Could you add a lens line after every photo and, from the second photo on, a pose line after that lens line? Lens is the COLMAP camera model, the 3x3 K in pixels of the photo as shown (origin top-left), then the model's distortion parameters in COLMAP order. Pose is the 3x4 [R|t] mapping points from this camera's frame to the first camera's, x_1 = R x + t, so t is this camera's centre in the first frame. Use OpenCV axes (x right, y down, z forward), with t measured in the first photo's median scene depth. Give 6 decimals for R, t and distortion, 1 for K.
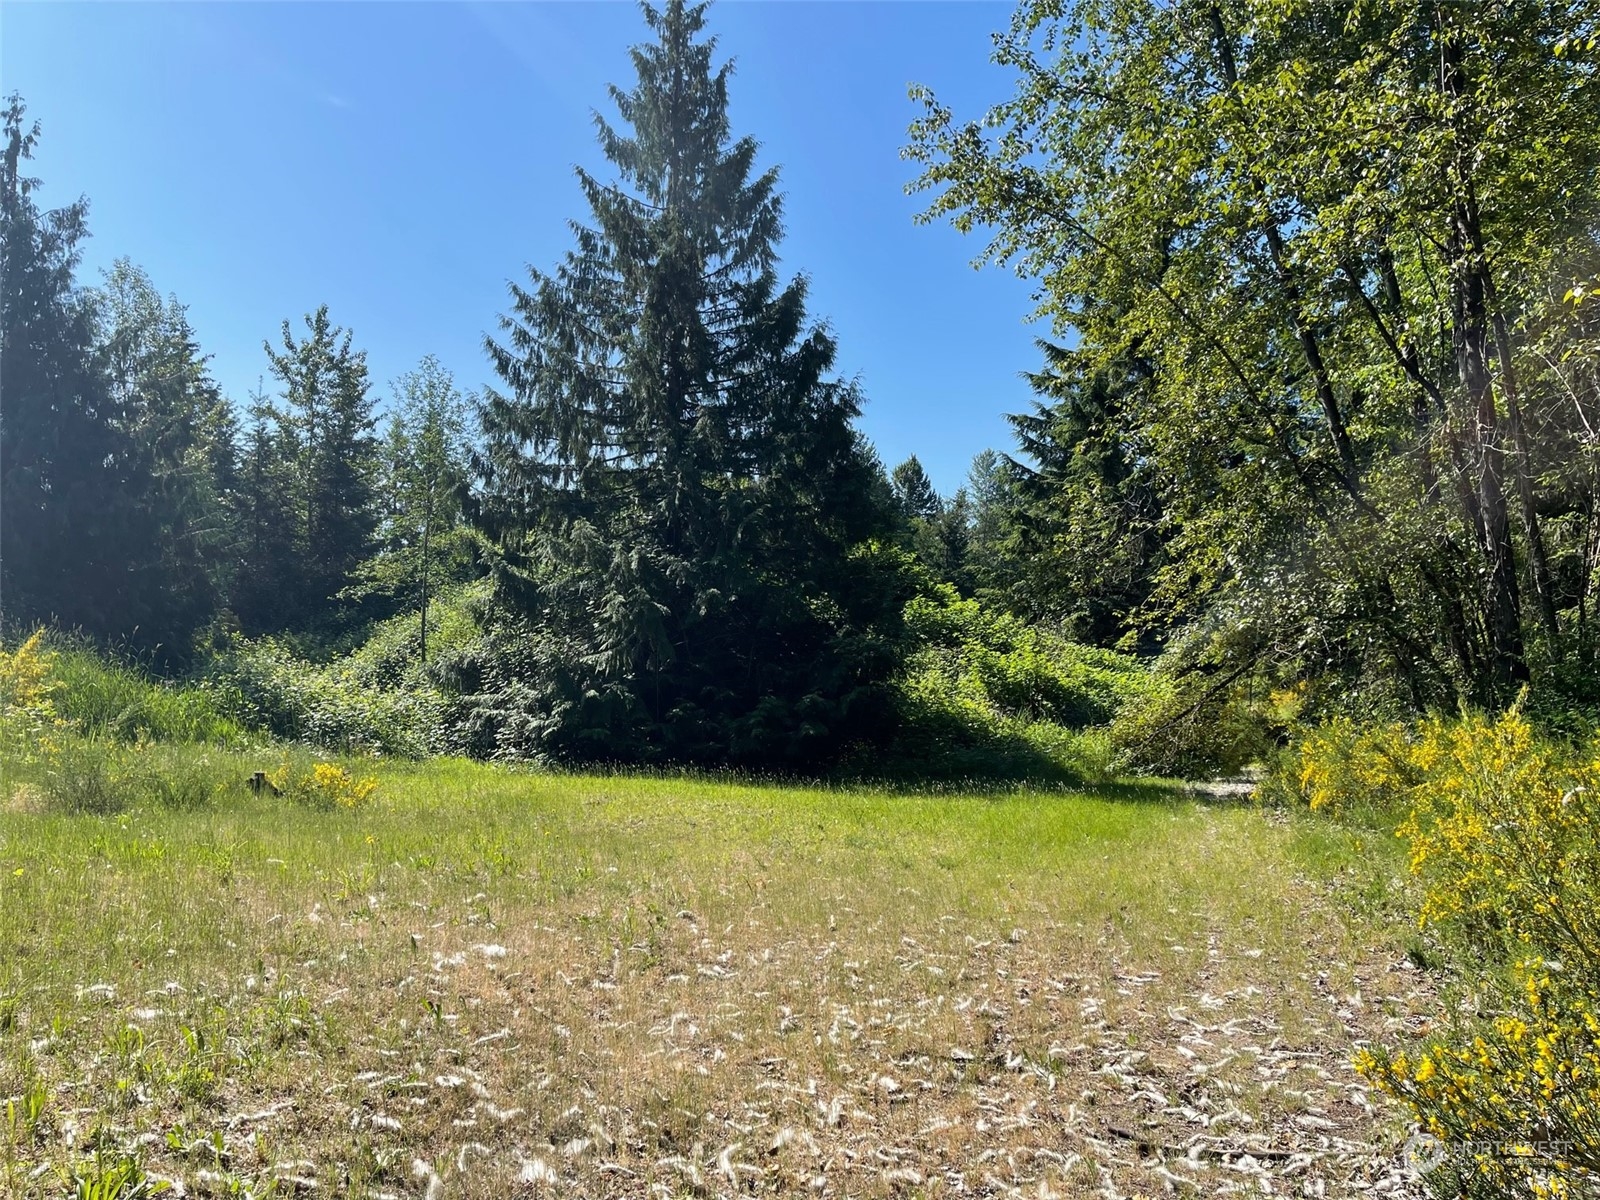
lens RADIAL K [[1214.2, 0, 800.0], [0, 1214.2, 600.0], [0, 0, 1]] dist [0.000899, -0.000023]
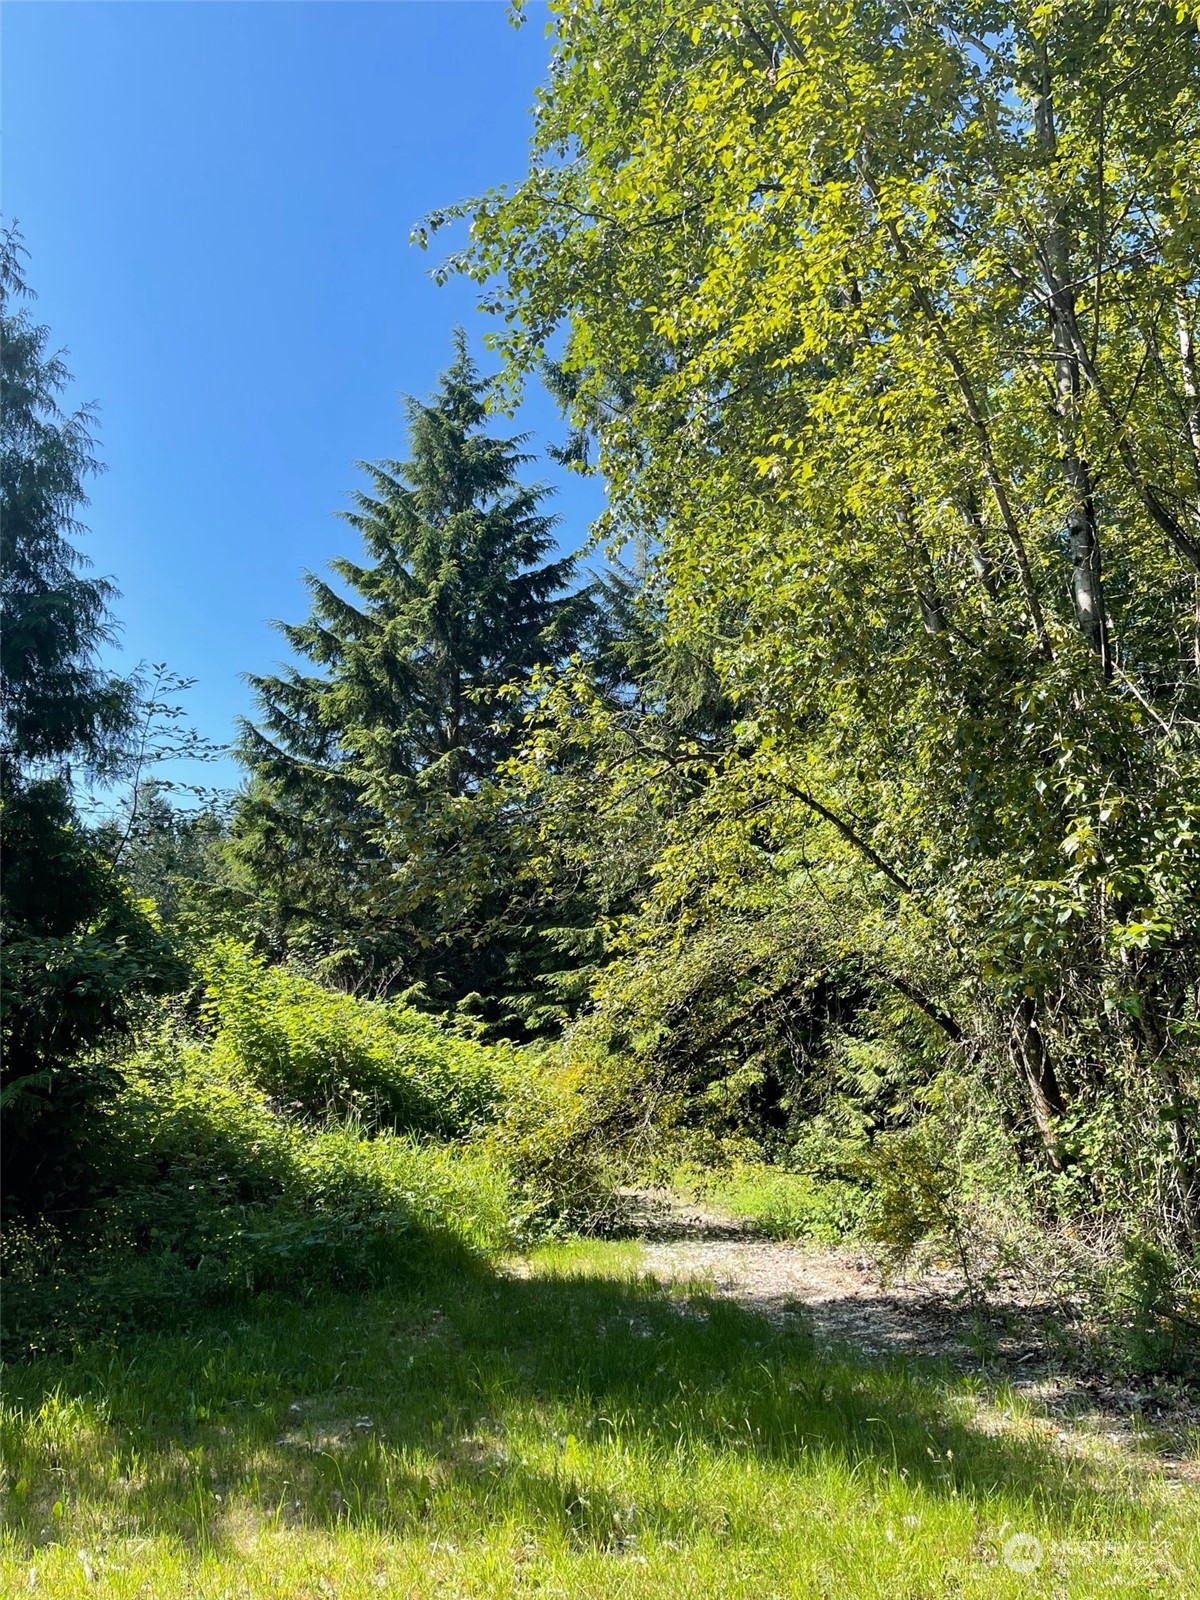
lens RADIAL K [[1214.2, 0, 600.0], [0, 1214.2, 800.0], [0, 0, 1]] dist [0.000899, -0.000023]
pose [[0.862639, 0.116784, 0.492154, 0.002115], [-0.052778, 0.988452, -0.142043, 0.015019], [-0.503059, 0.096557, 0.858841, 0.291294]]
